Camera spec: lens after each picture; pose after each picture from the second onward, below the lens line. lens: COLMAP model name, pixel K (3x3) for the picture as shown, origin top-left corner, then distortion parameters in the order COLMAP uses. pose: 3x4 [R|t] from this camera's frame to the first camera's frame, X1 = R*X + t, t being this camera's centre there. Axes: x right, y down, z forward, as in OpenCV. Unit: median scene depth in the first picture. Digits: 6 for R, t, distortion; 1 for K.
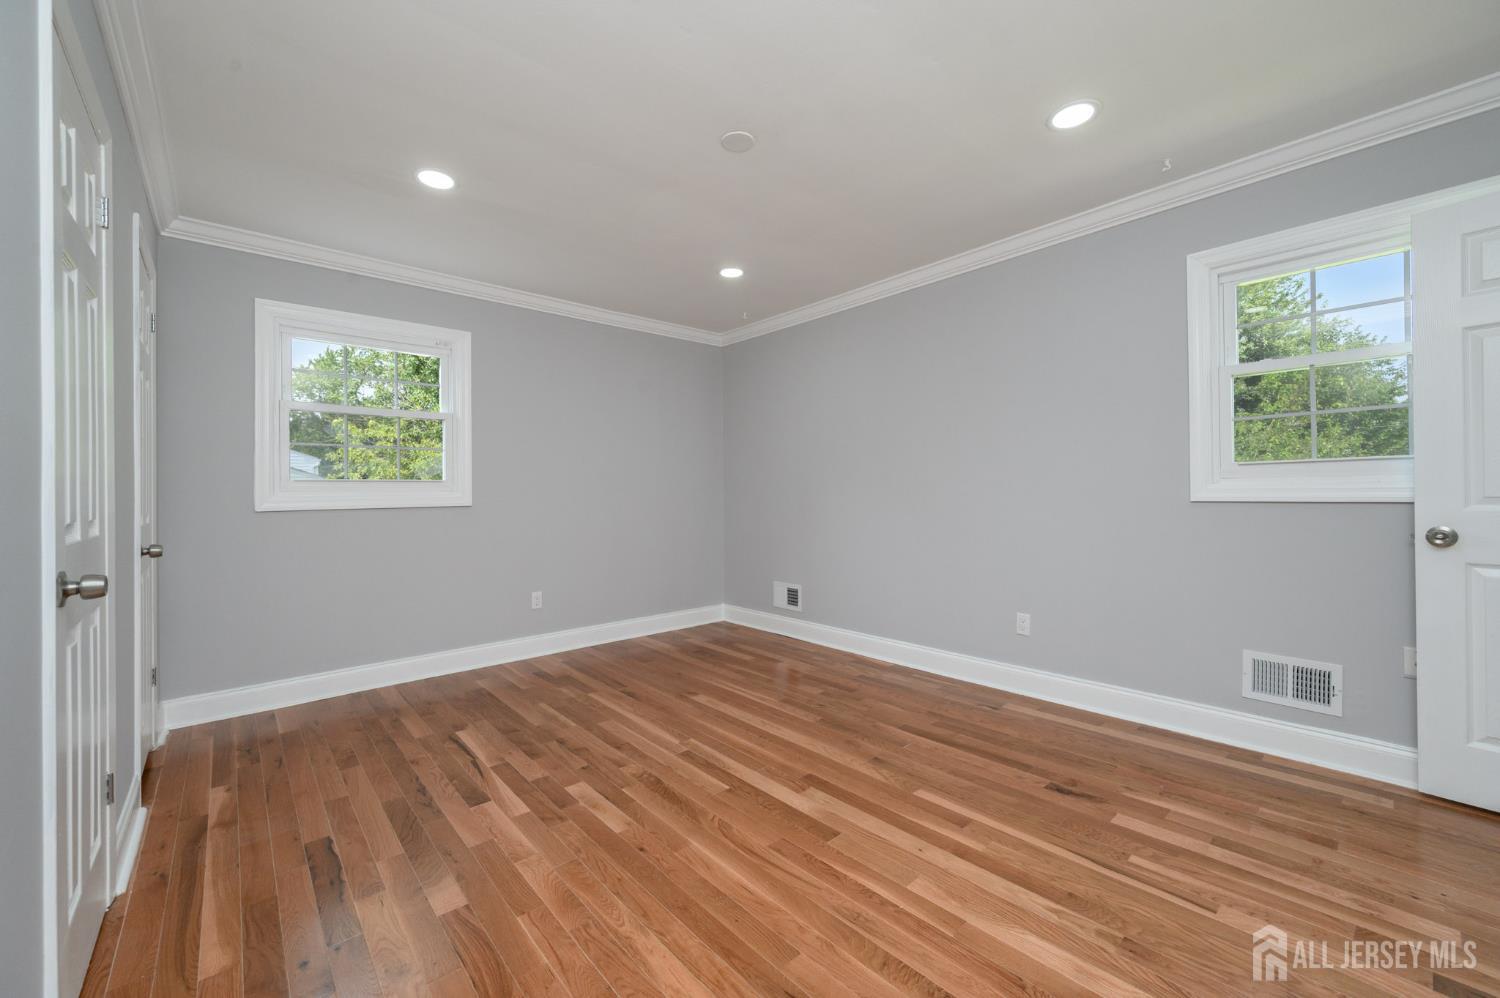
lens RADIAL K [[591.4, 0, 750.0], [0, 591.4, 499.0], [0, 0, 1]] dist [-0.001996, -0.000140]
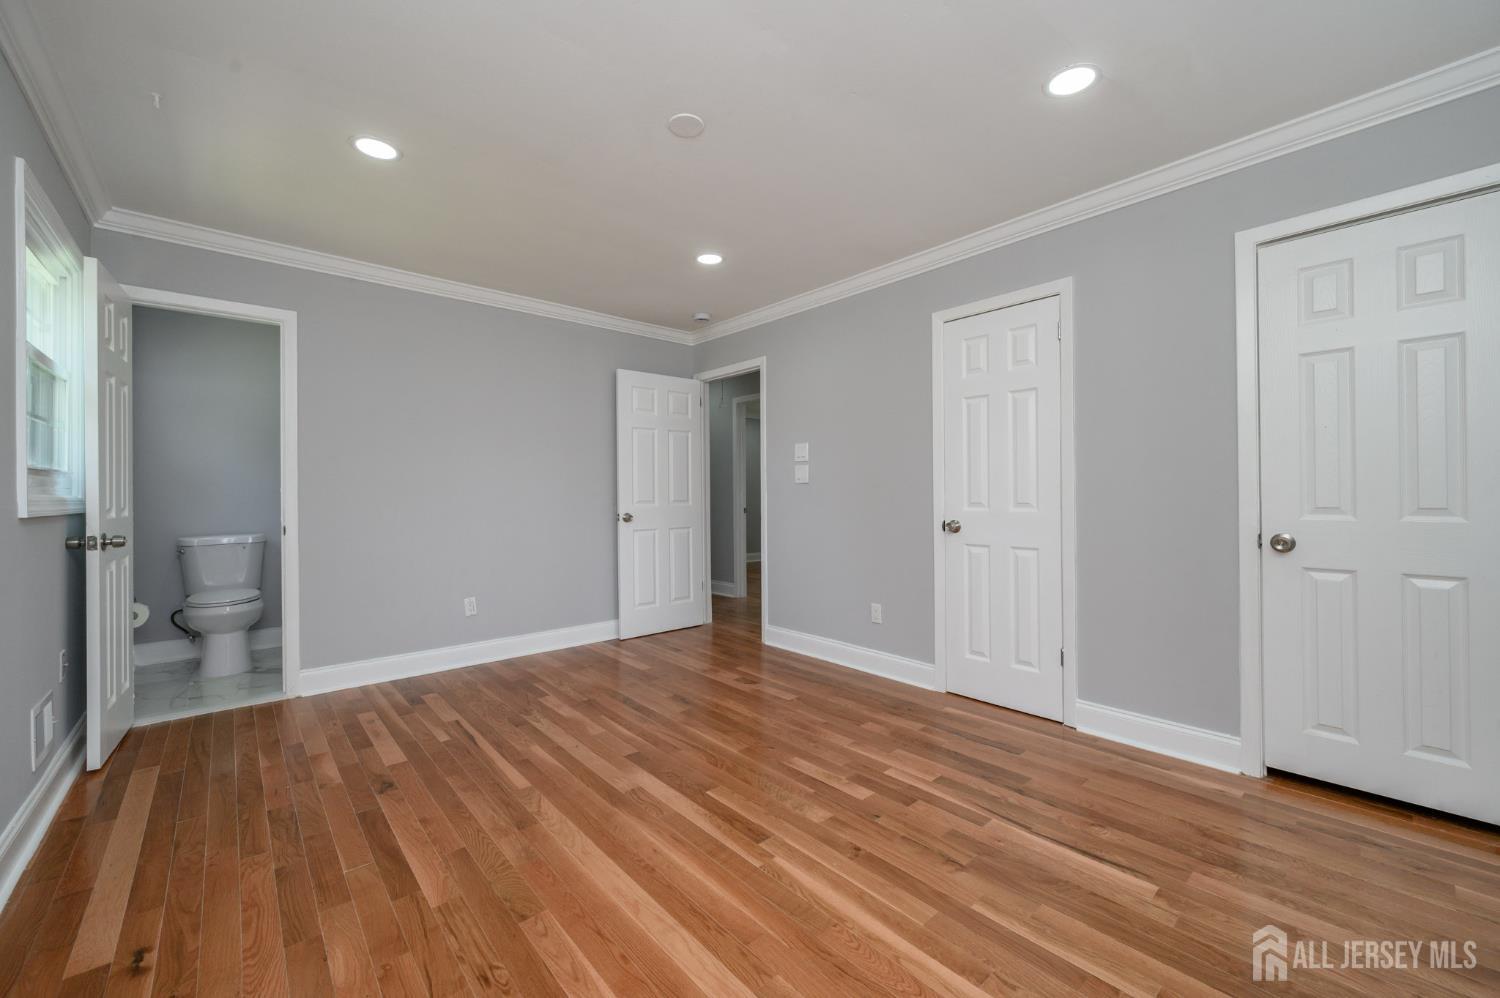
lens RADIAL K [[591.4, 0, 750.0], [0, 591.4, 499.0], [0, 0, 1]] dist [-0.001996, -0.000140]
pose [[-0.999830, 0.018401, -0.001341, -0.115400], [0.018385, 0.999768, 0.011224, -0.012849], [0.001547, 0.011198, -0.999936, 1.976003]]
